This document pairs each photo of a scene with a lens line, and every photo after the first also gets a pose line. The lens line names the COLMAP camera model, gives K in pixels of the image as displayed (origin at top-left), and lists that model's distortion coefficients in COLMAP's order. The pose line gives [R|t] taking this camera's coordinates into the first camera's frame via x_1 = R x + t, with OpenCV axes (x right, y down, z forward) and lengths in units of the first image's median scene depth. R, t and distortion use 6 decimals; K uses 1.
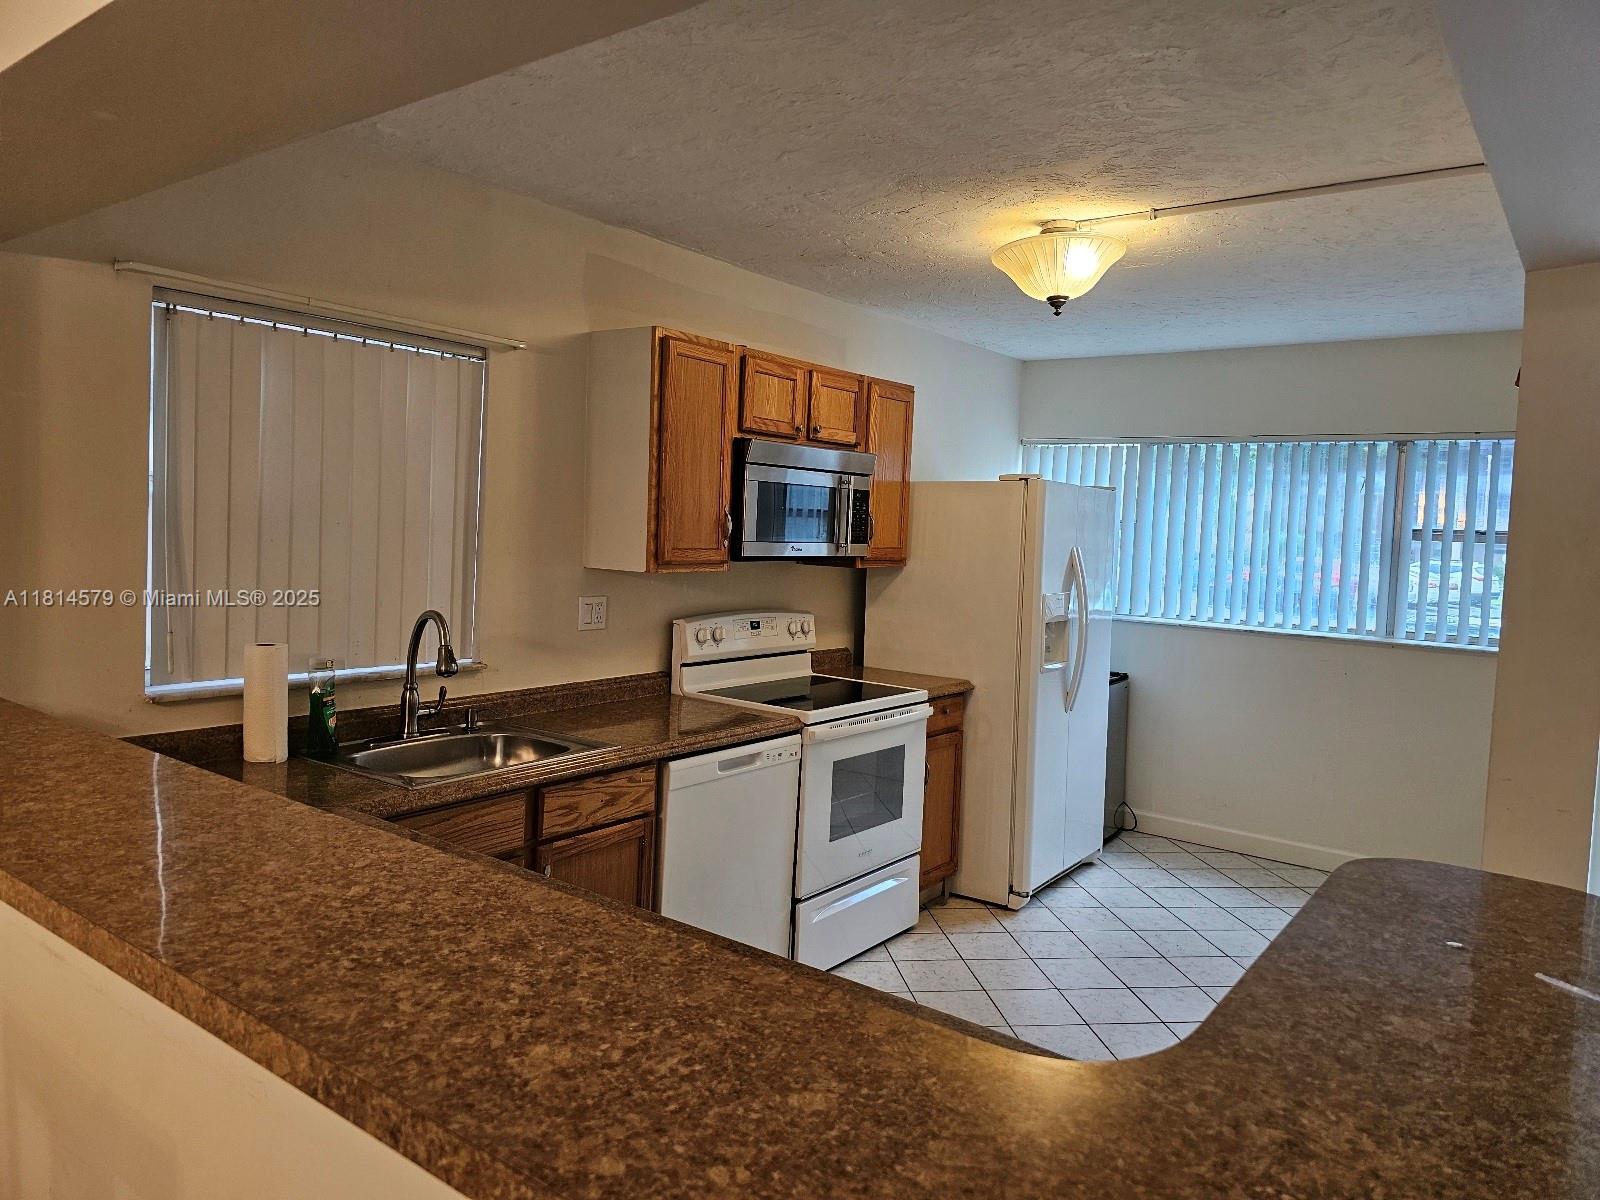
lens RADIAL K [[1093.6, 0, 800.0], [0, 1093.6, 600.0], [0, 0, 1]] dist [0.000689, -0.000621]
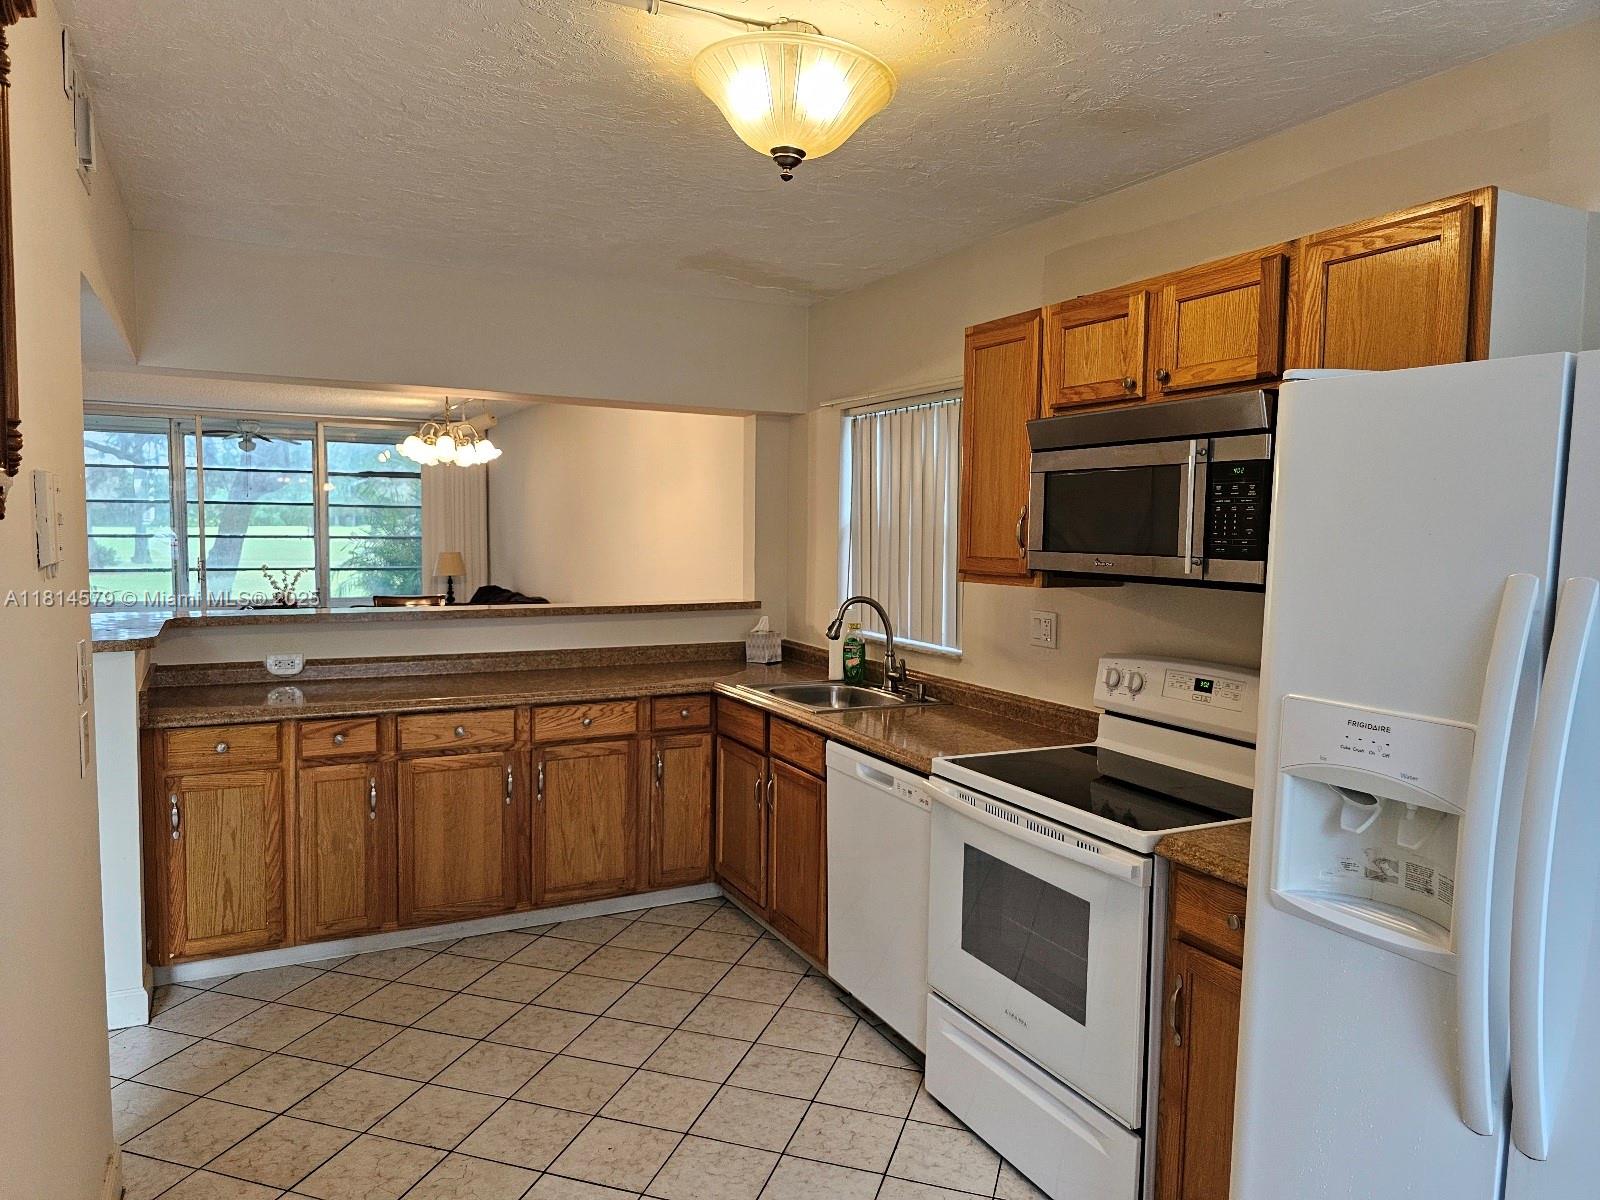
lens RADIAL K [[1093.6, 0, 800.0], [0, 1093.6, 600.0], [0, 0, 1]] dist [0.000689, -0.000621]
pose [[-0.447995, 0.021465, -0.893778, 0.738946], [-0.095578, 0.992833, 0.071751, -0.058669], [0.888912, 0.117570, -0.442732, 1.208425]]
